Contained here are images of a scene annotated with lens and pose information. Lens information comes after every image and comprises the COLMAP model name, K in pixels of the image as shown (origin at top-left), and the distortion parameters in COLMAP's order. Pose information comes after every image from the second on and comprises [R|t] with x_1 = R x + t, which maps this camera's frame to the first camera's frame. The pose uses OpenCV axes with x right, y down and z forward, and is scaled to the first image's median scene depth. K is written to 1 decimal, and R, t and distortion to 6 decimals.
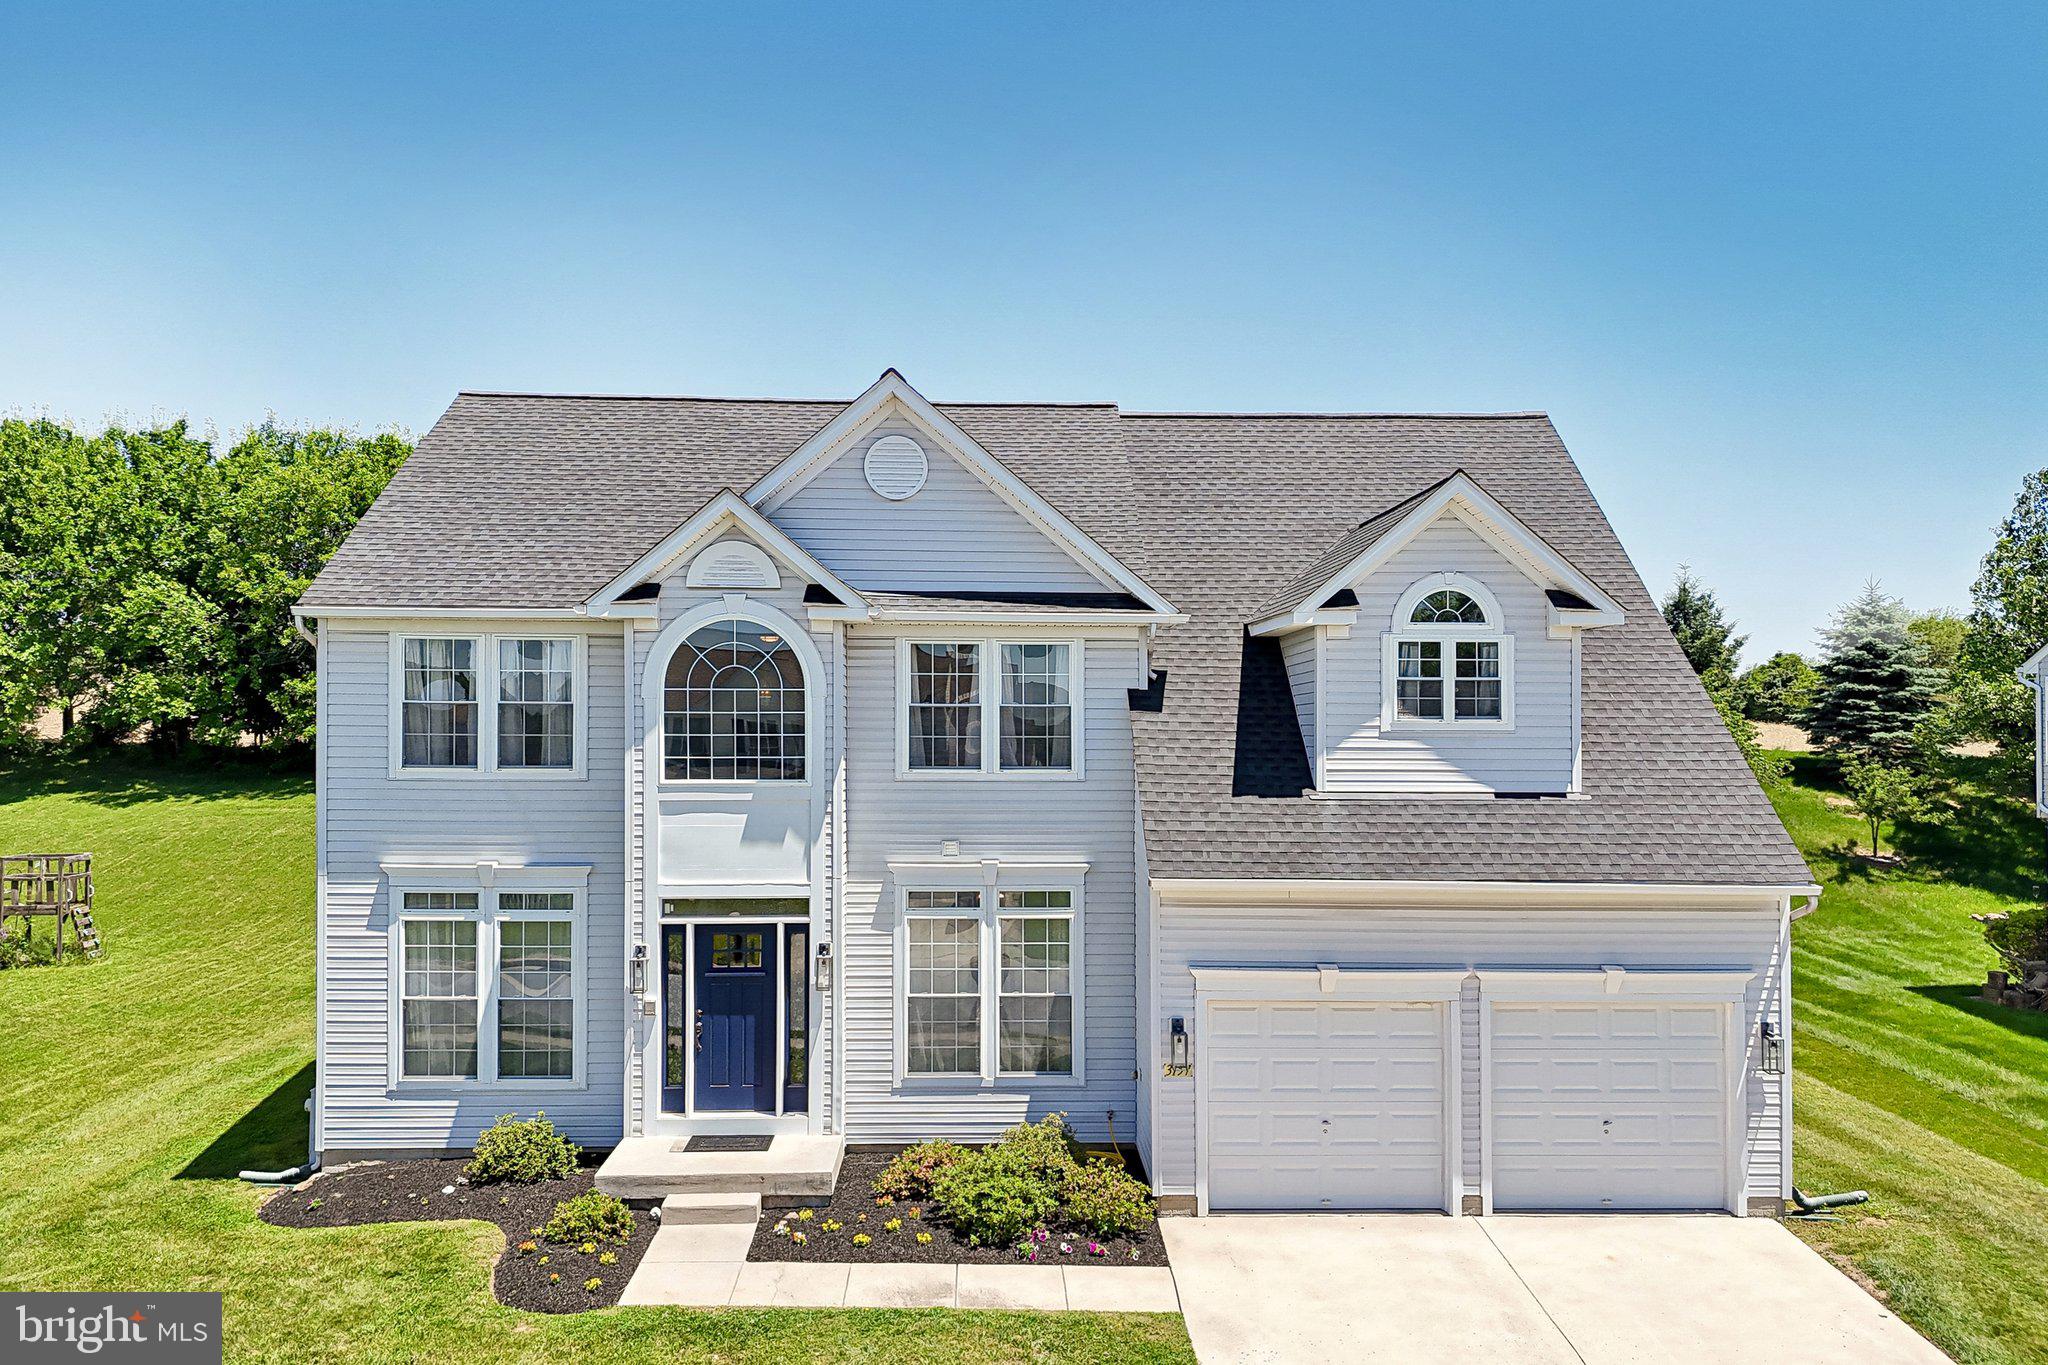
lens RADIAL K [[1525.5, 0, 1010.5], [0, 1525.5, 690.1], [0, 0, 1]] dist [0.088001, -0.085990]
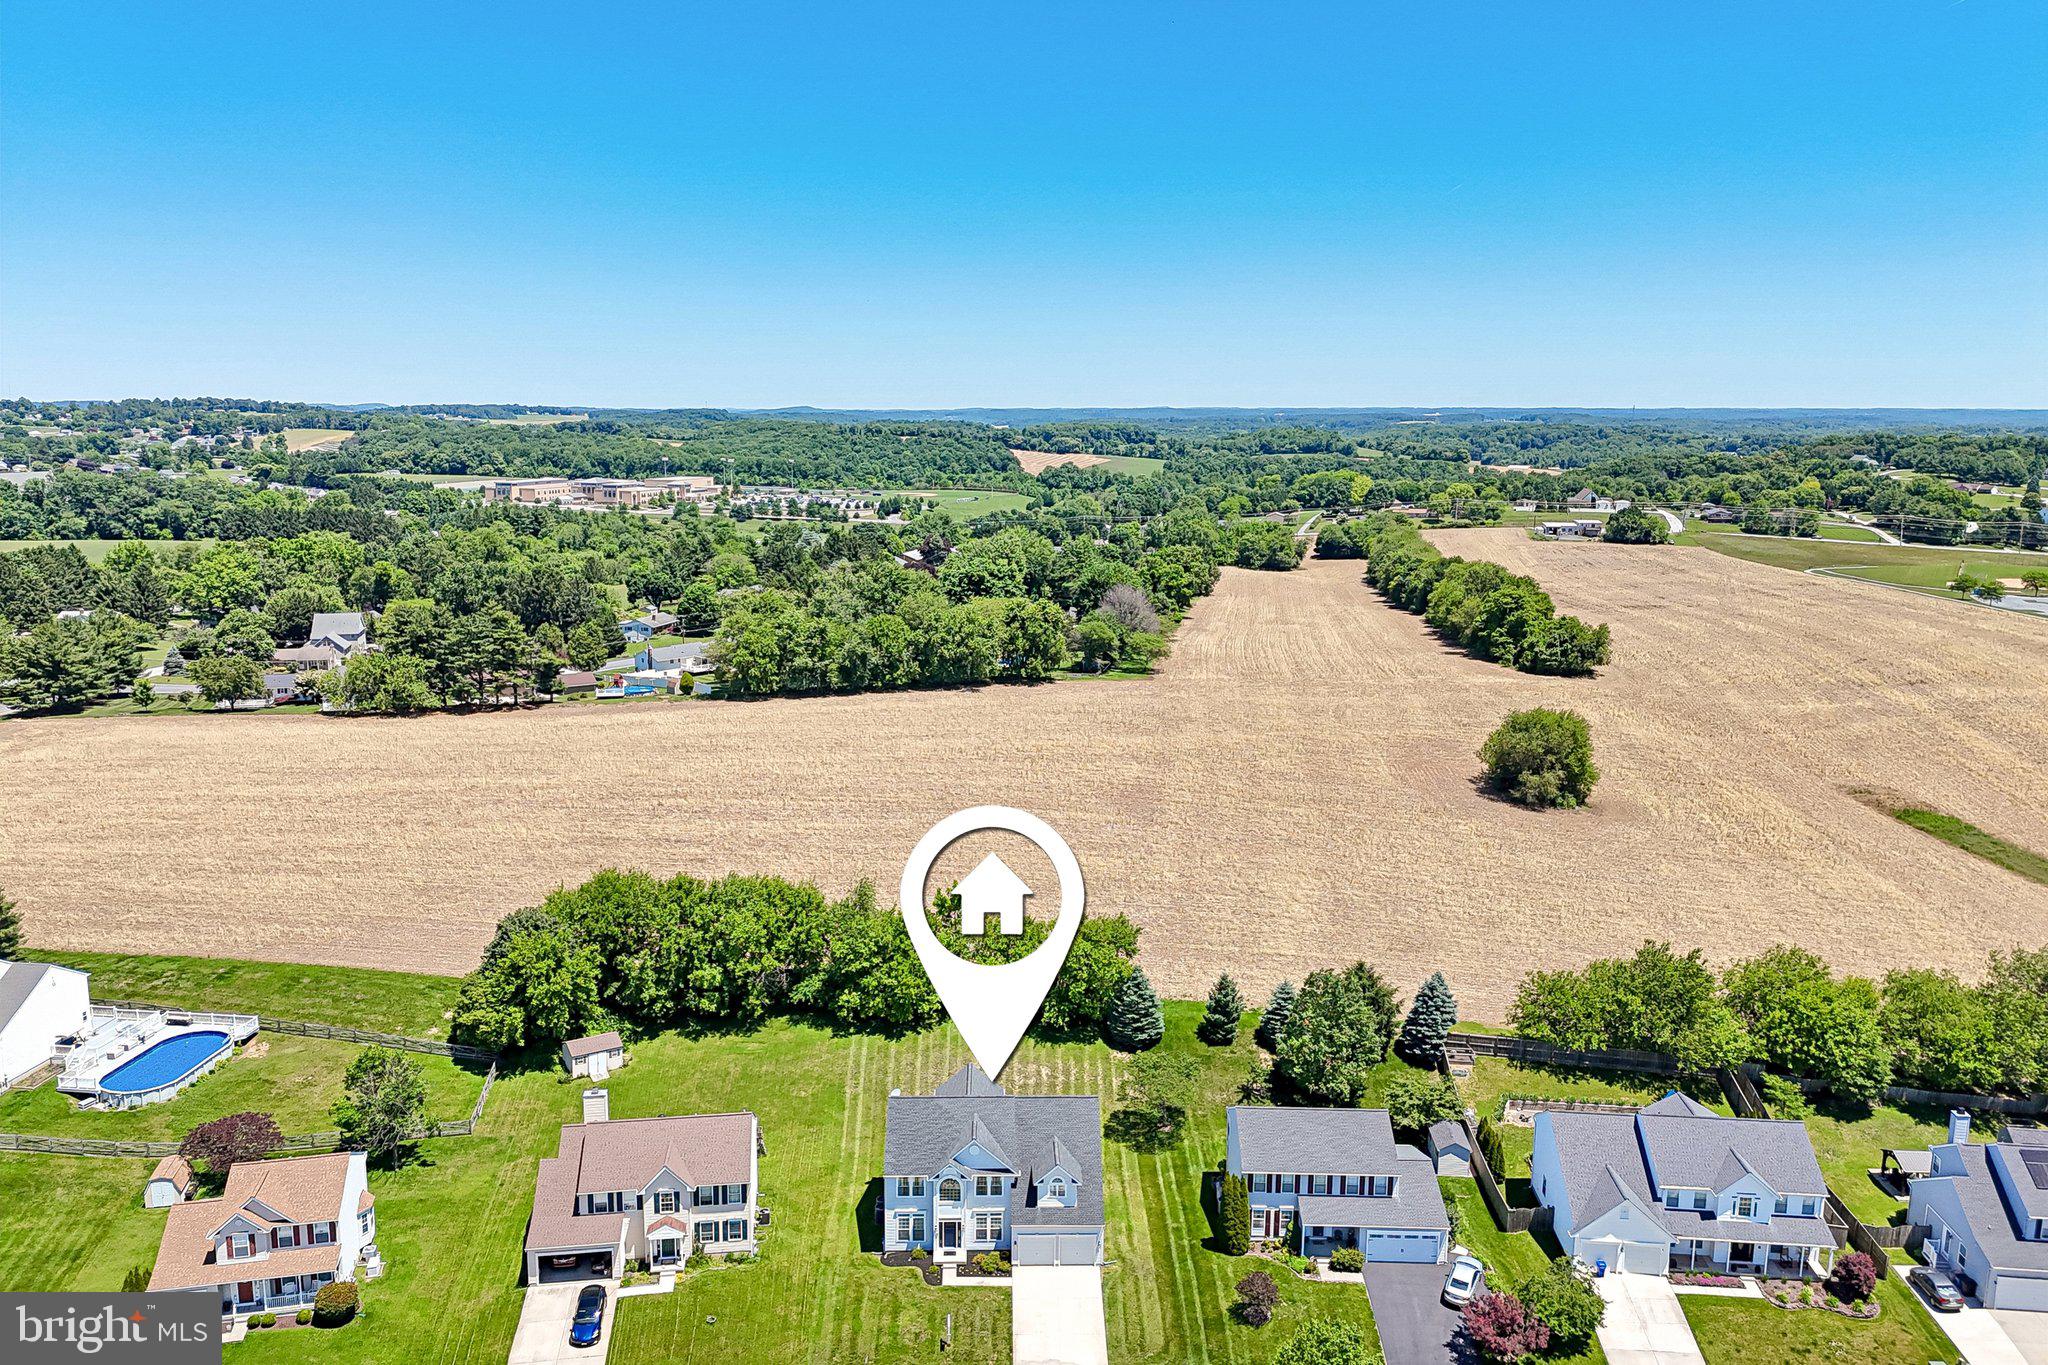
lens RADIAL K [[1509.8, 0, 1029.0], [0, 1509.8, 689.4], [0, 0, 1]] dist [0.108352, -0.110502]
pose [[0.999953, 0.004930, -0.008369, 0.202746], [-0.003112, 0.978805, 0.204769, -3.430065], [0.009201, -0.204733, 0.978775, -4.951282]]
